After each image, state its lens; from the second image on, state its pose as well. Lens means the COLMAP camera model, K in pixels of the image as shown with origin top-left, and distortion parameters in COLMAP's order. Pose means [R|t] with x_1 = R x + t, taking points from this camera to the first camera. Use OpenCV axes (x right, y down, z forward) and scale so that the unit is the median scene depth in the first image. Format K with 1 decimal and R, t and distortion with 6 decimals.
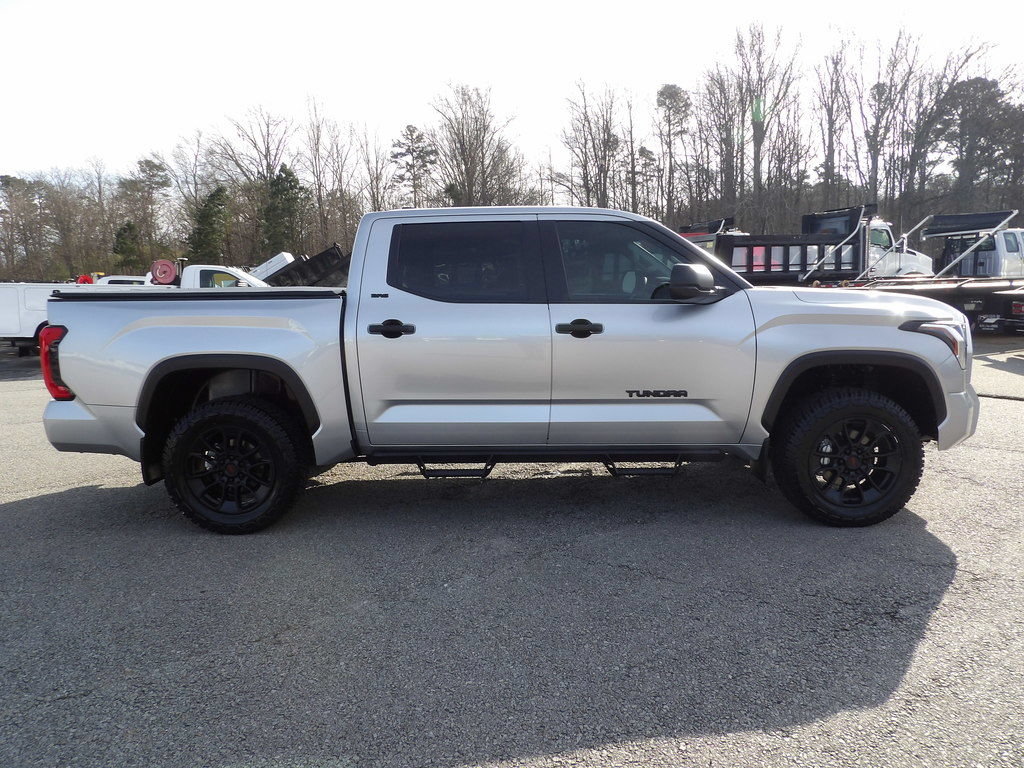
lens RADIAL K [[739.1, 0, 512.6], [0, 739.1, 386.0], [0, 0, 1]] dist [-0.037993, 0.047987]
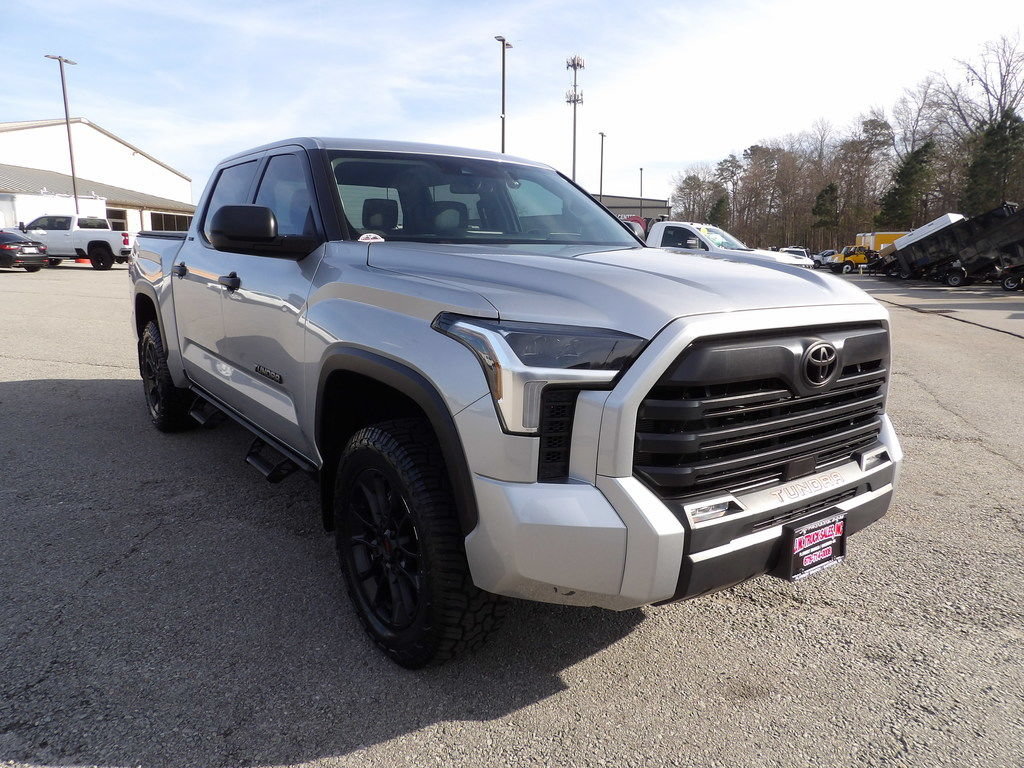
lens RADIAL K [[739.1, 0, 510.8], [0, 739.1, 385.3], [0, 0, 1]] dist [-0.037993, 0.047987]
pose [[0.606822, 0.179019, -0.774415, 0.045724], [-0.141482, 0.983075, 0.116391, -0.004968], [0.782144, 0.038938, 0.621880, 0.034066]]
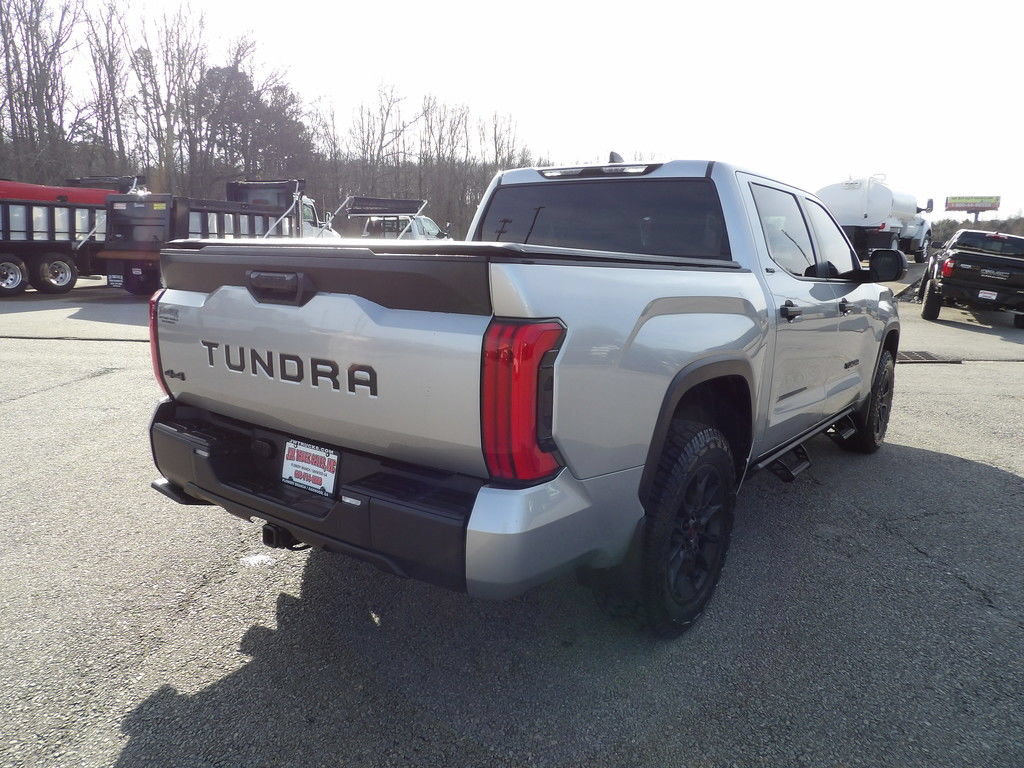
lens RADIAL K [[739.1, 0, 509.7], [0, 739.1, 383.7], [0, 0, 1]] dist [-0.037993, 0.047987]
pose [[0.590287, -0.101589, 0.800775, -0.048140], [0.072491, 0.994712, 0.072756, -0.003742], [-0.803932, 0.015102, 0.594530, 0.036013]]
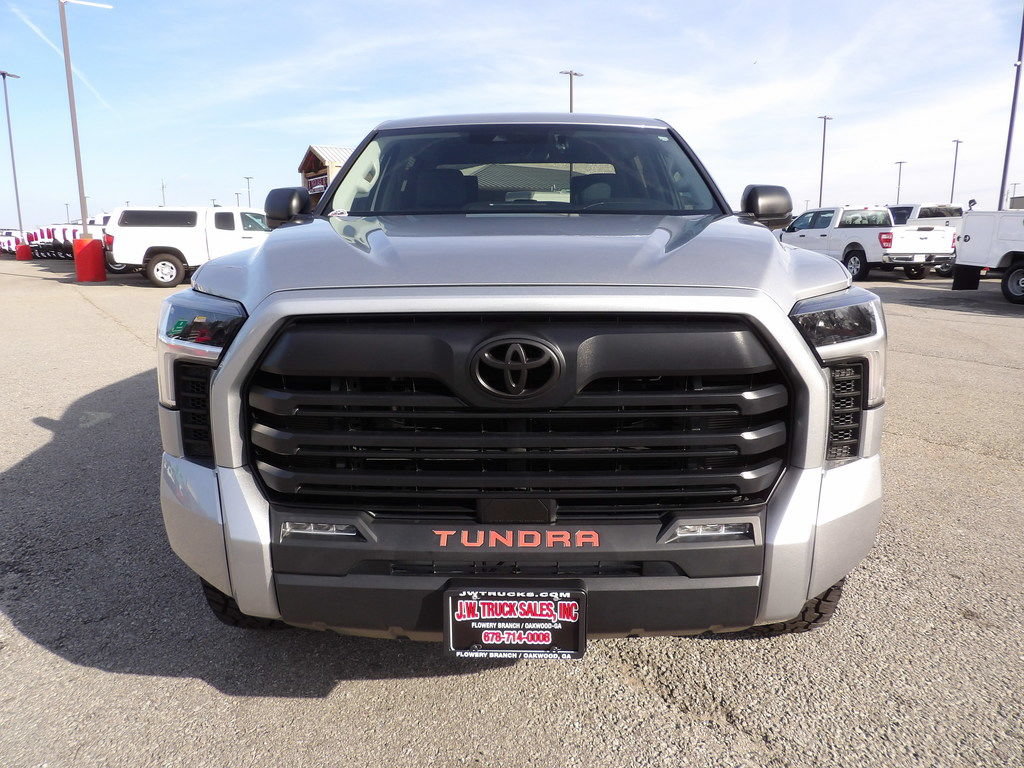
lens RADIAL K [[739.1, 0, 512.5], [0, 739.1, 387.7], [0, 0, 1]] dist [-0.037993, 0.047987]
pose [[-0.000579, 0.230084, -0.973171, 0.049684], [-0.136732, 0.964013, 0.228000, -0.007697], [0.990608, 0.133196, 0.030901, 0.056813]]
